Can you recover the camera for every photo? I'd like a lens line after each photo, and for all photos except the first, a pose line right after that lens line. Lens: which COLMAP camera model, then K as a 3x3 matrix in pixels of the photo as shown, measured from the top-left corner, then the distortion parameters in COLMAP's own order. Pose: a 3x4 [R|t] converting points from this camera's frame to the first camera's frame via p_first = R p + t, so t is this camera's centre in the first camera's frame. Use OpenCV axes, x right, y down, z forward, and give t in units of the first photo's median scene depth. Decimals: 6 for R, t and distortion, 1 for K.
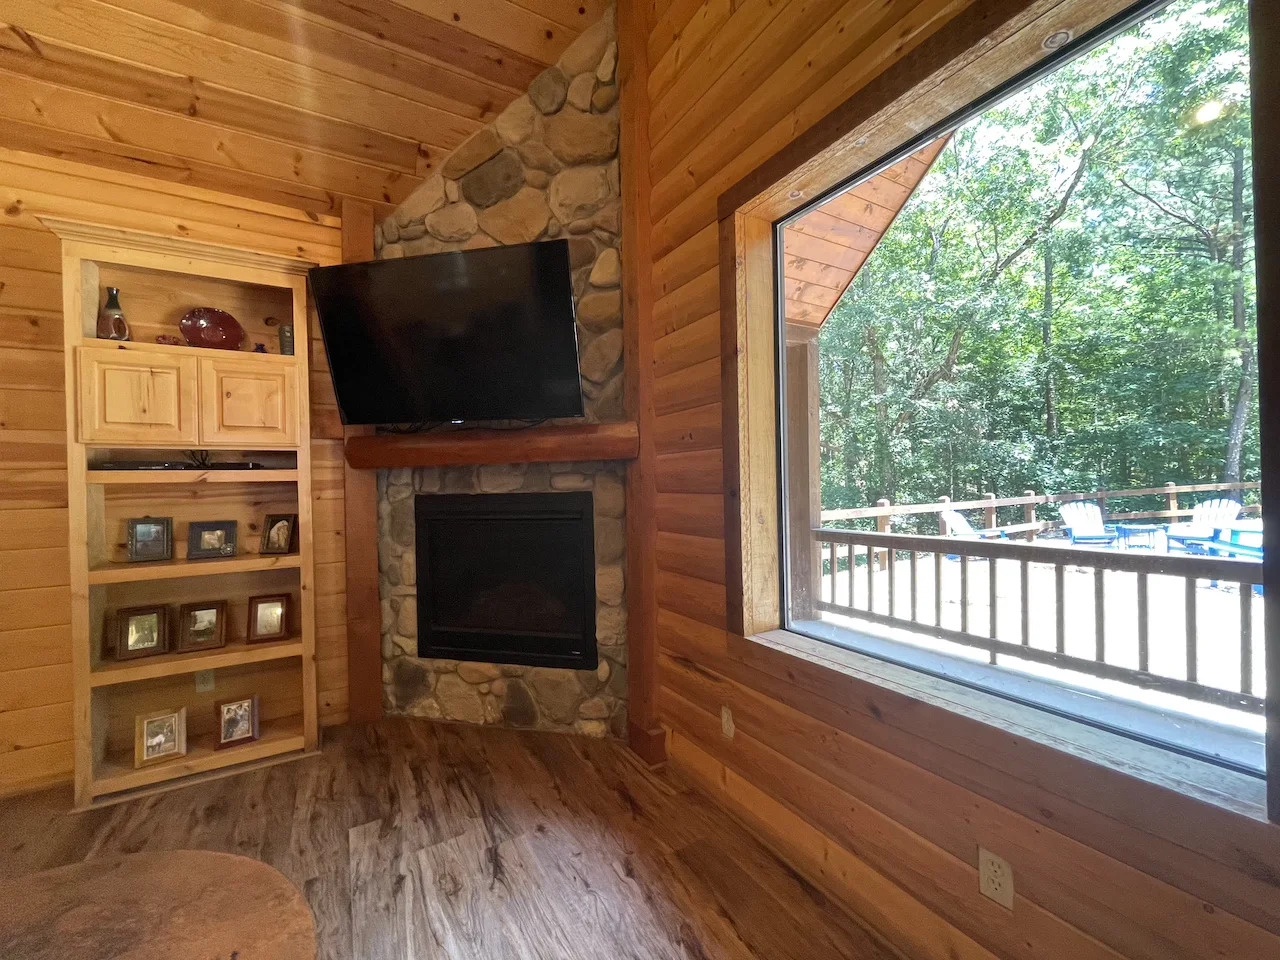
lens RADIAL K [[521.6, 0, 636.1], [0, 521.6, 480.7], [0, 0, 1]] dist [-0.001349, 0.000026]
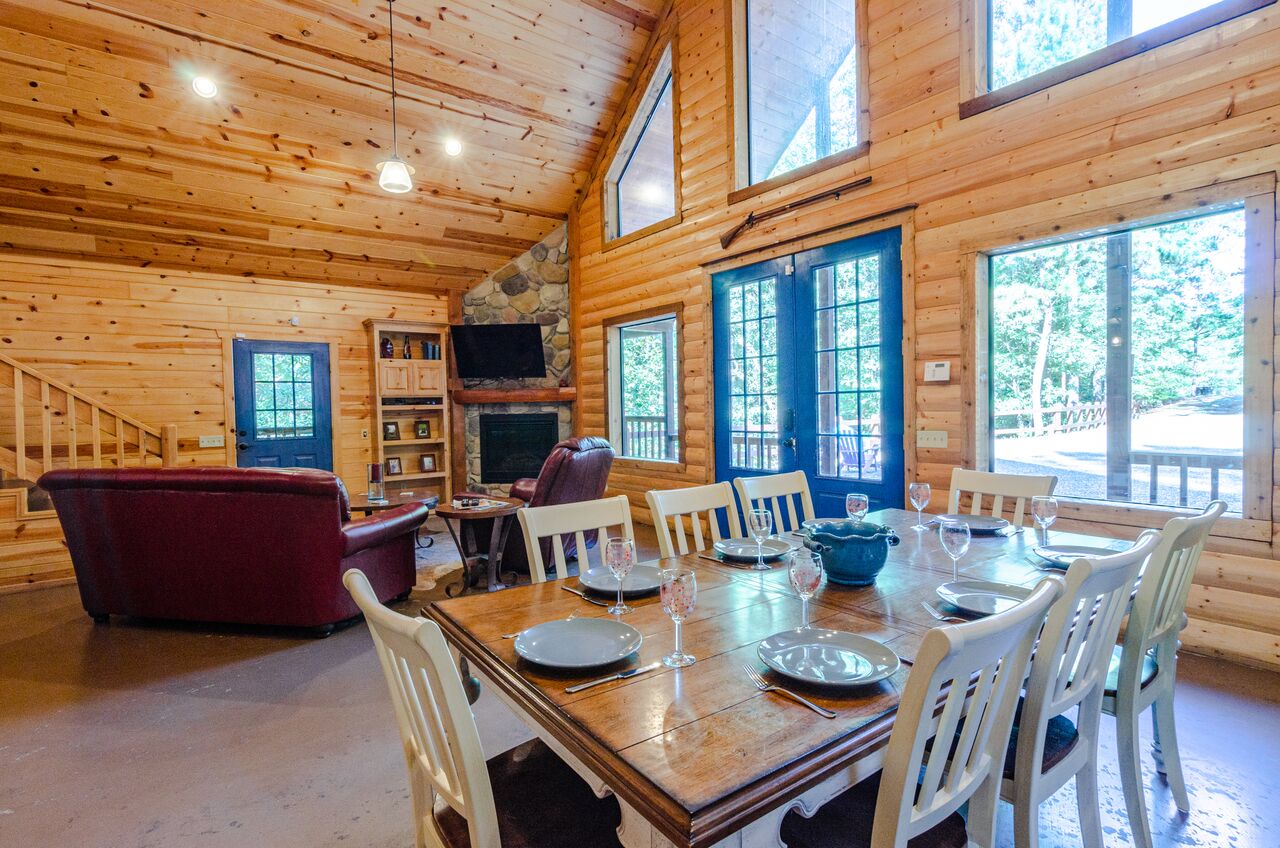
lens RADIAL K [[606.8, 0, 633.4], [0, 606.8, 420.7], [0, 0, 1]] dist [-0.006016, -0.001127]
pose [[0.992213, -0.004307, 0.124479, -0.088521], [0.000764, 0.999594, 0.028493, -0.024666], [-0.124551, -0.028176, 0.991813, -1.999859]]
